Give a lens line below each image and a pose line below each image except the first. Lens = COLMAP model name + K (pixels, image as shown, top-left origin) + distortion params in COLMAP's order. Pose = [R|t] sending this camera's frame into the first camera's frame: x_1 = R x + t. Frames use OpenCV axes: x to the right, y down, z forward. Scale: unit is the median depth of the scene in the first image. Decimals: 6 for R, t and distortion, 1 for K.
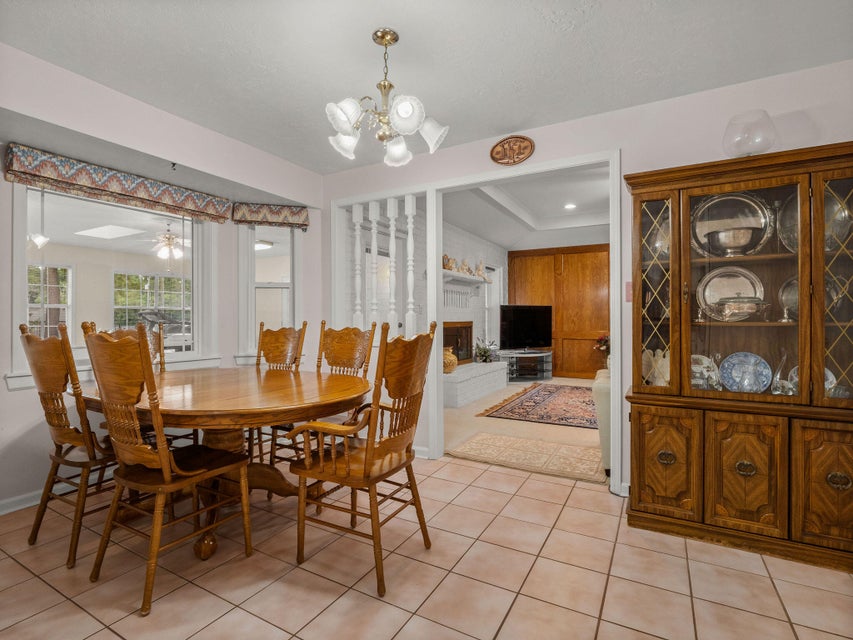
lens RADIAL K [[423.2, 0, 426.7], [0, 423.2, 316.3], [0, 0, 1]] dist [-0.016087, 0.000148]
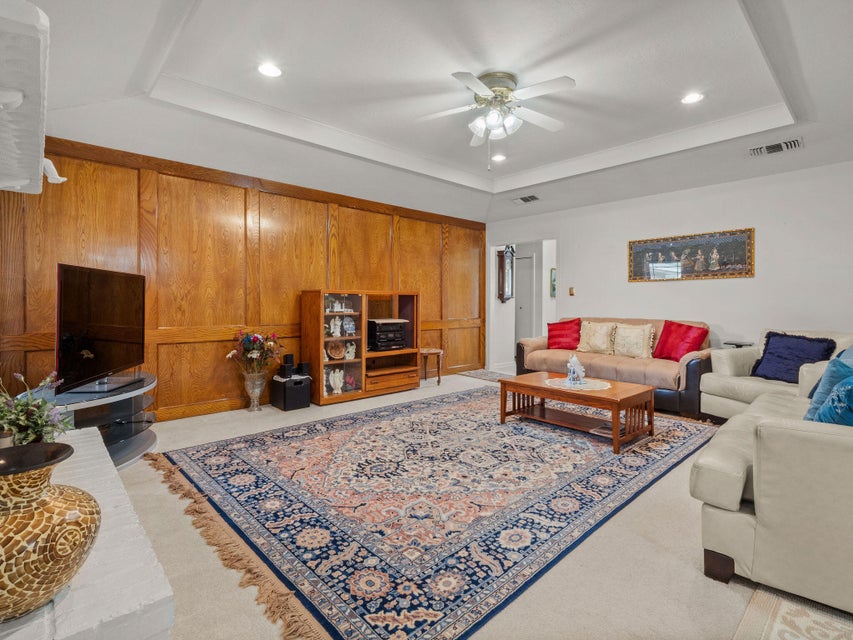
lens RADIAL K [[423.2, 0, 426.7], [0, 423.2, 316.3], [0, 0, 1]] dist [-0.016087, 0.000148]
pose [[0.304903, -0.017163, 0.952229, -0.054169], [-0.011027, 0.999707, 0.021549, 0.006923], [-0.952320, -0.017071, 0.304624, 0.565985]]
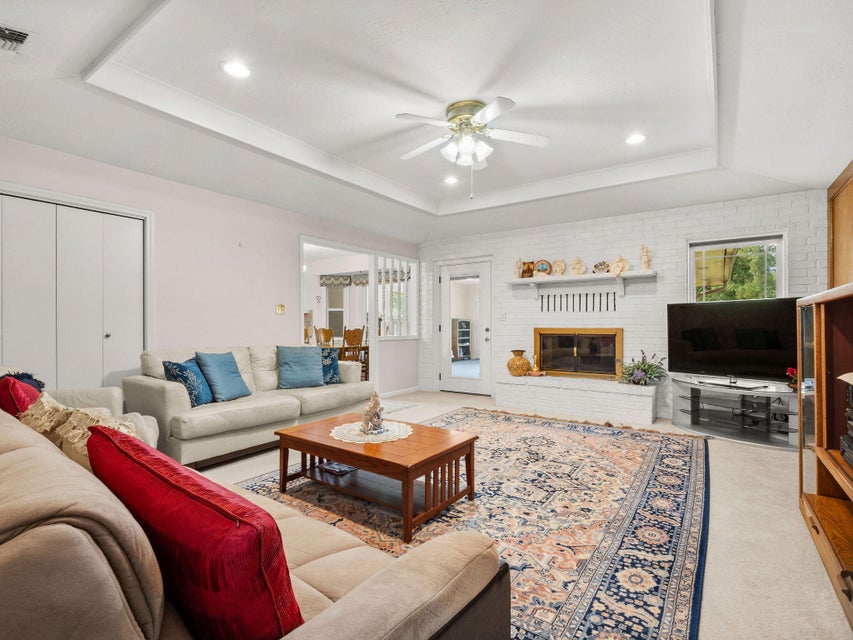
lens RADIAL K [[423.2, 0, 426.7], [0, 423.2, 316.3], [0, 0, 1]] dist [-0.016087, 0.000148]
pose [[-0.088613, -0.009528, -0.996021, 0.798918], [0.009357, 0.999902, -0.010398, -0.002054], [0.996022, -0.010241, -0.088515, 0.626866]]
